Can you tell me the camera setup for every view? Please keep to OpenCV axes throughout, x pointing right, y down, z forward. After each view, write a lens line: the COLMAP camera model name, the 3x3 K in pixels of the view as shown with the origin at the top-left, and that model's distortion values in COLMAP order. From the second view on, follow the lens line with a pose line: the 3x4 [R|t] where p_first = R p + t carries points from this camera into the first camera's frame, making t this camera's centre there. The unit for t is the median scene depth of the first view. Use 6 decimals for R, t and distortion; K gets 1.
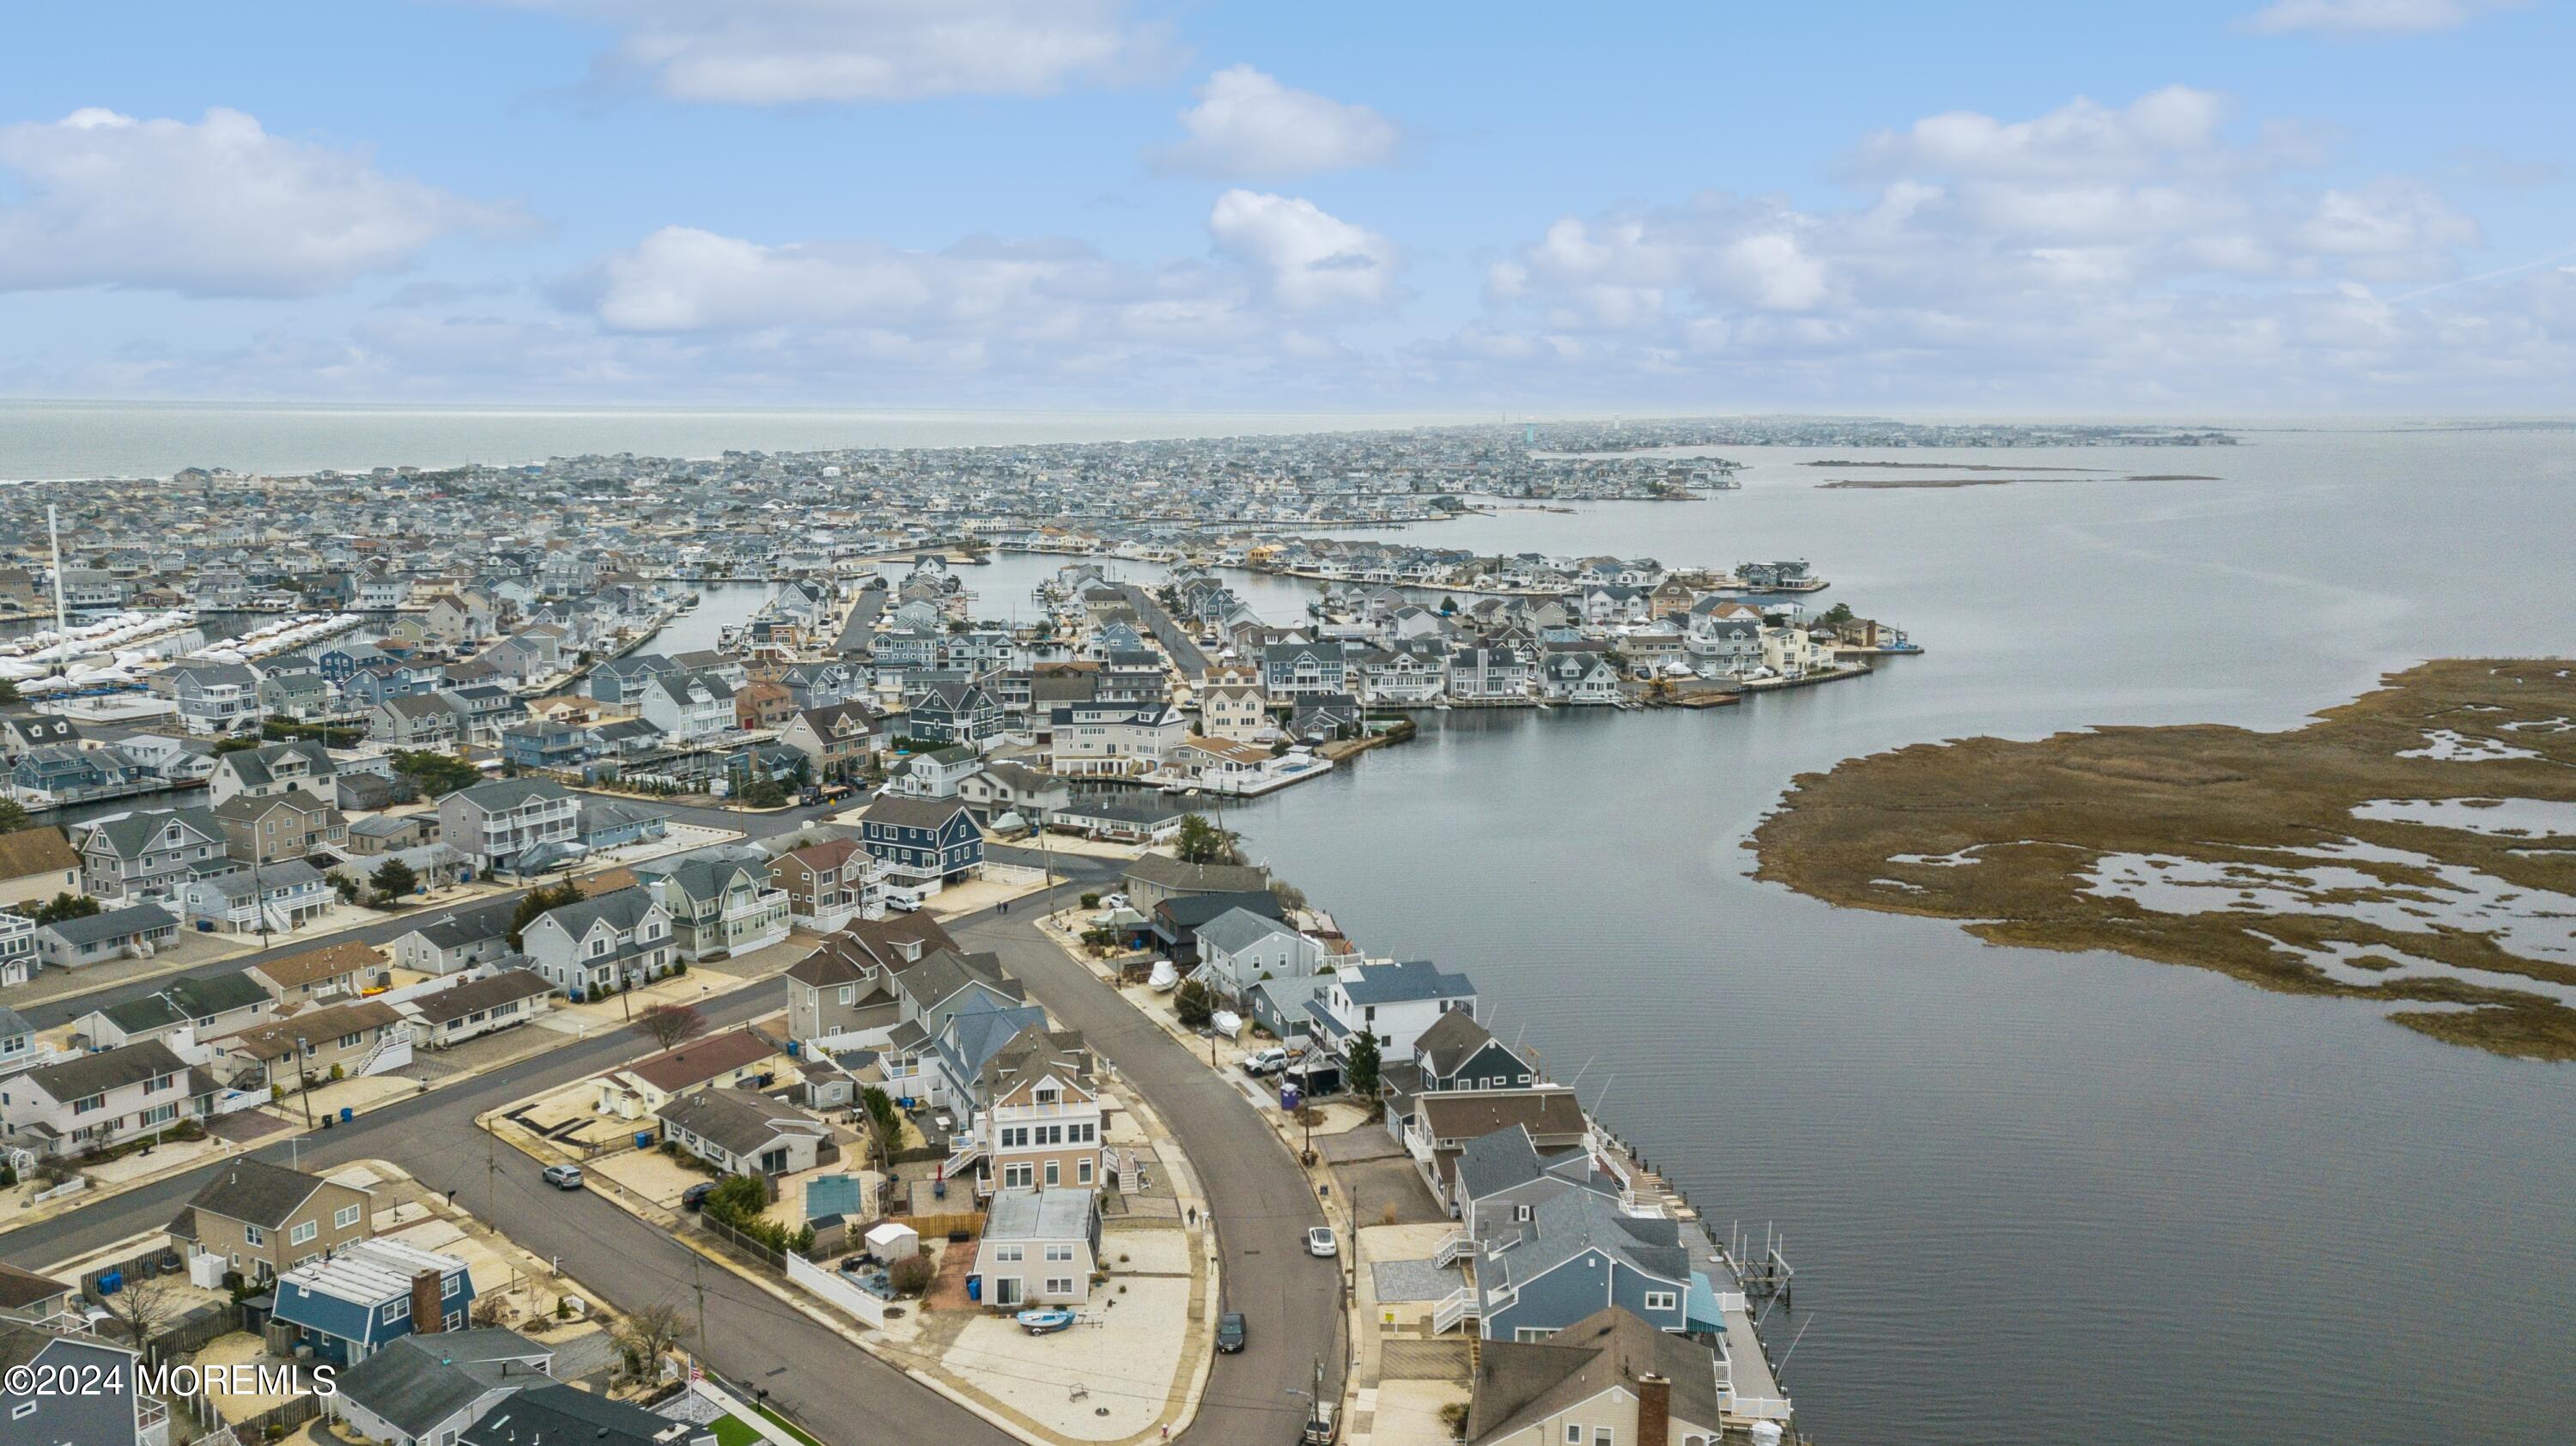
lens RADIAL K [[1948.2, 0, 1271.8], [0, 1948.2, 778.3], [0, 0, 1]] dist [0.043439, -0.006204]
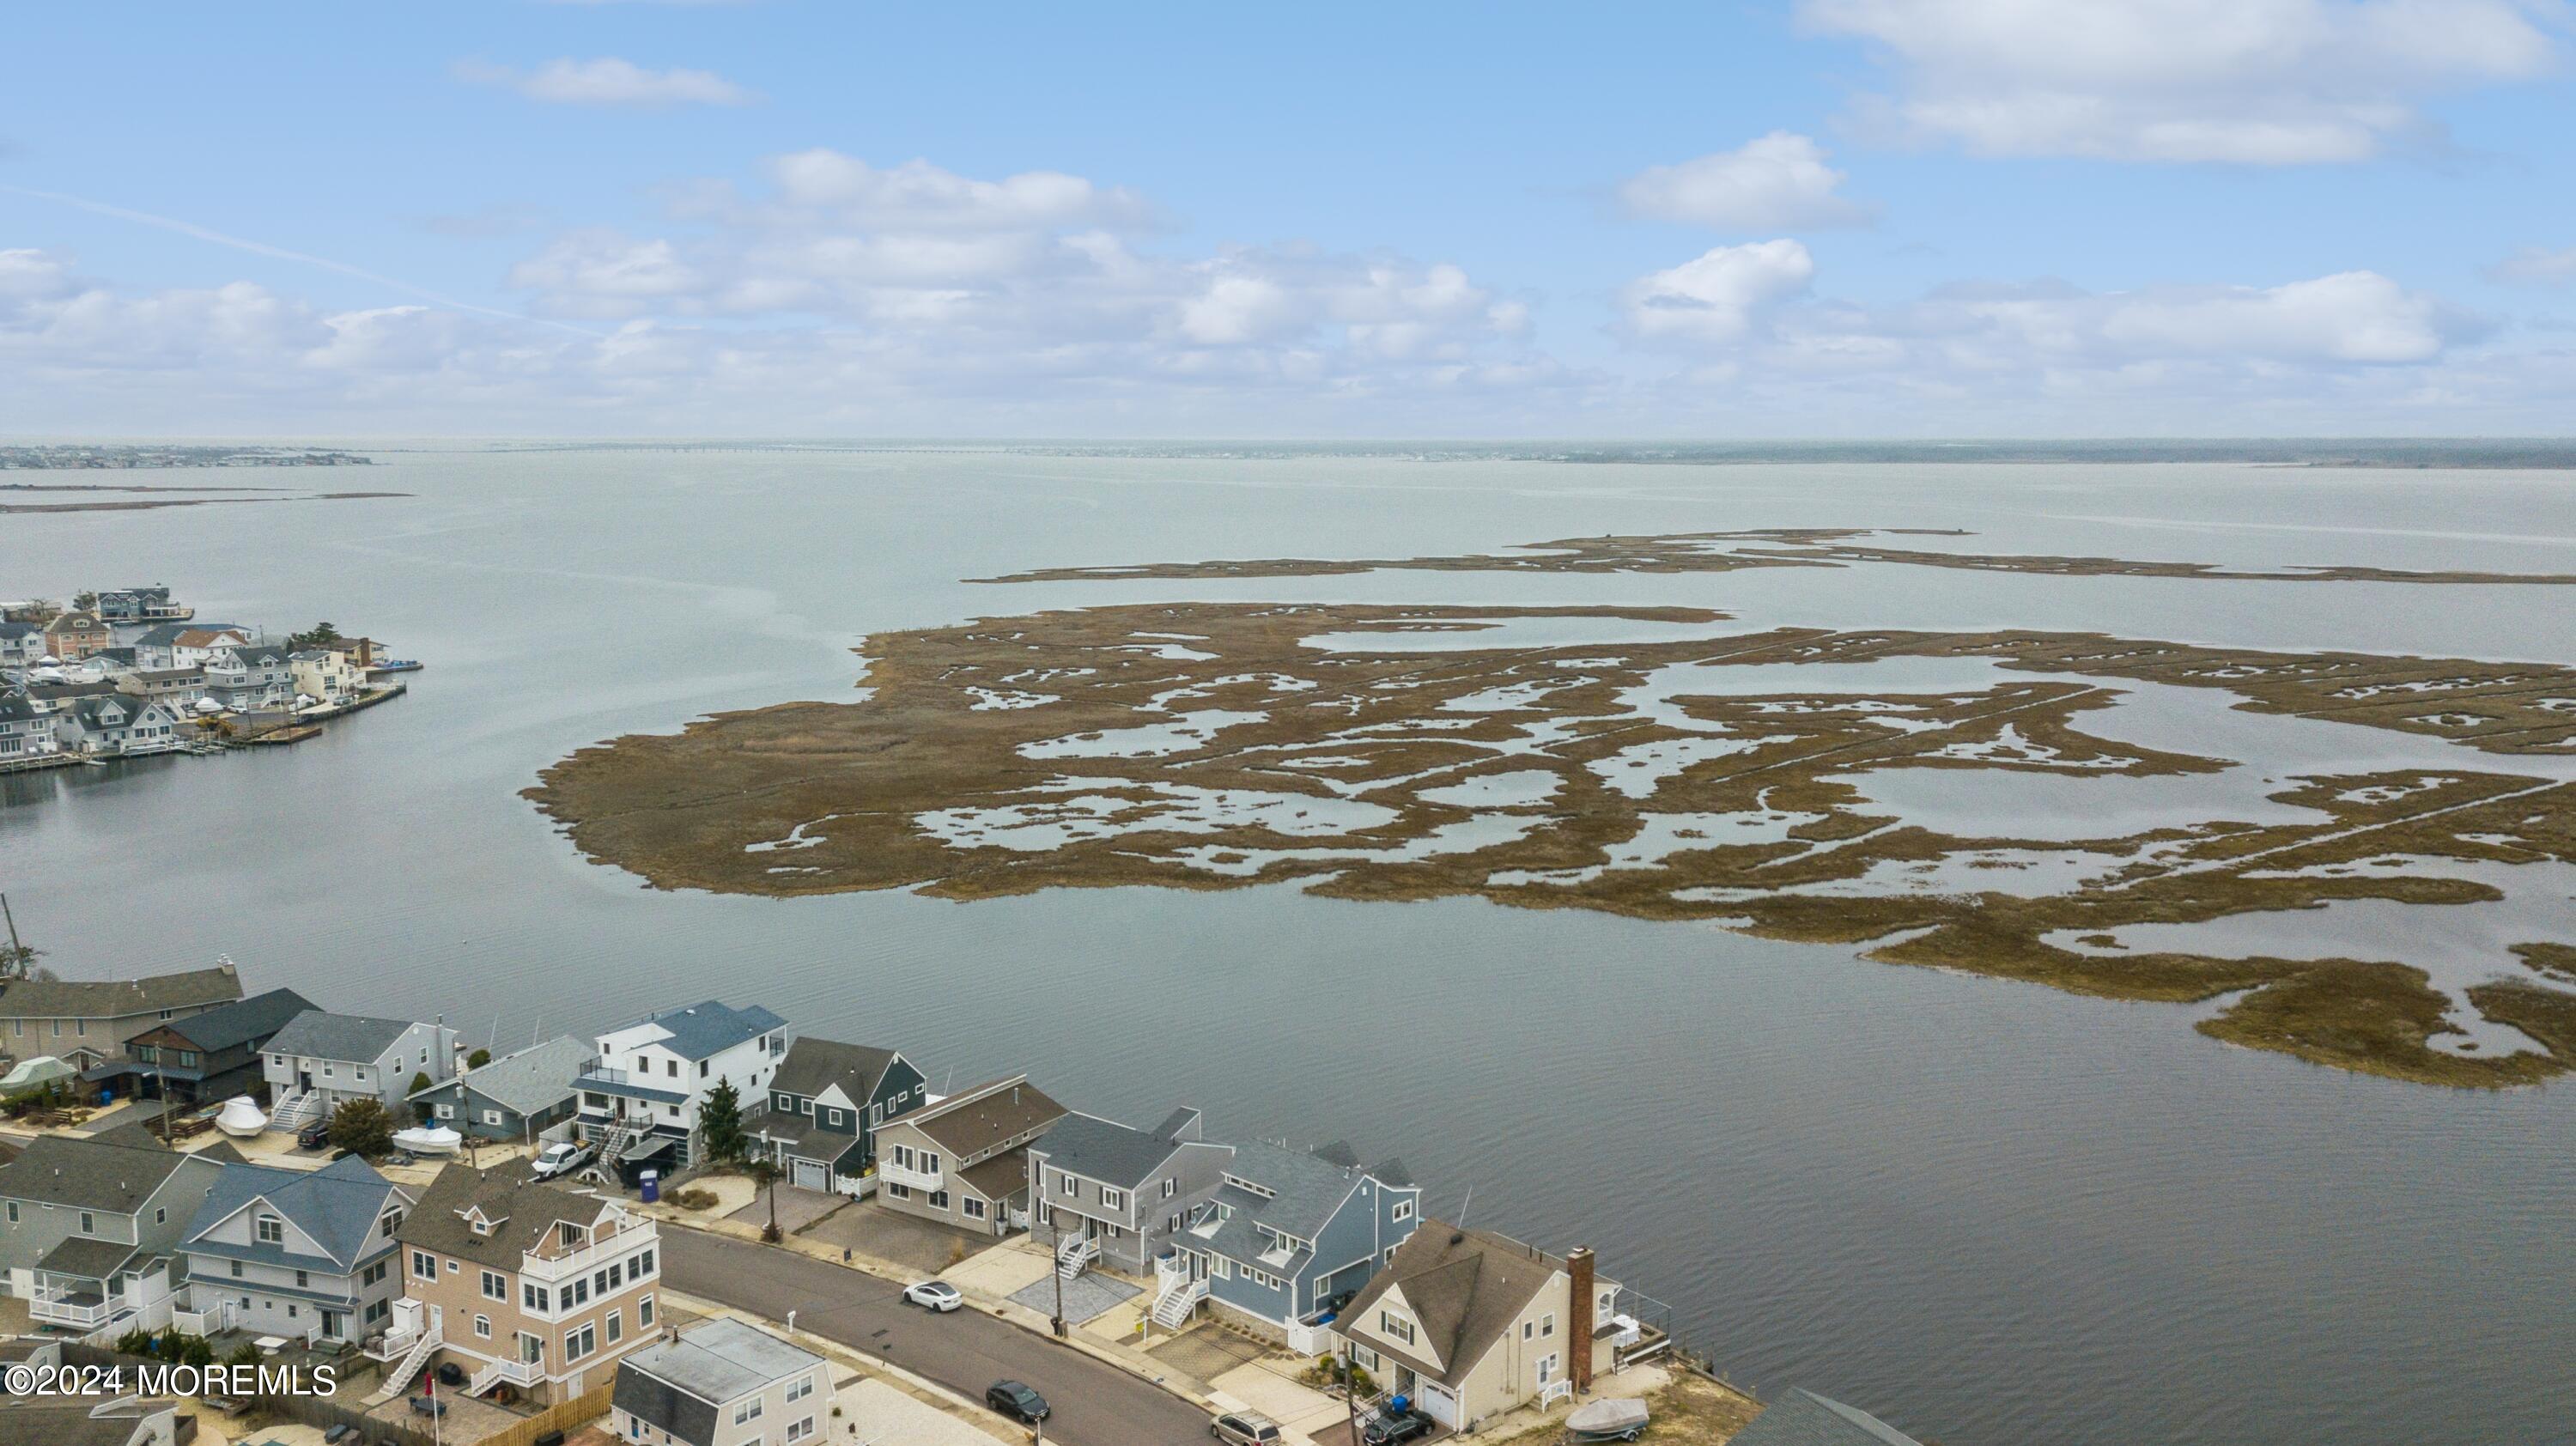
lens RADIAL K [[1948.2, 0, 1271.8], [0, 1948.2, 778.3], [0, 0, 1]] dist [0.043439, -0.006204]
pose [[0.697762, -0.130186, 0.704400, -0.100502], [0.134301, 0.989685, 0.049876, -0.004650], [-0.703627, 0.059801, 0.708048, 0.051892]]
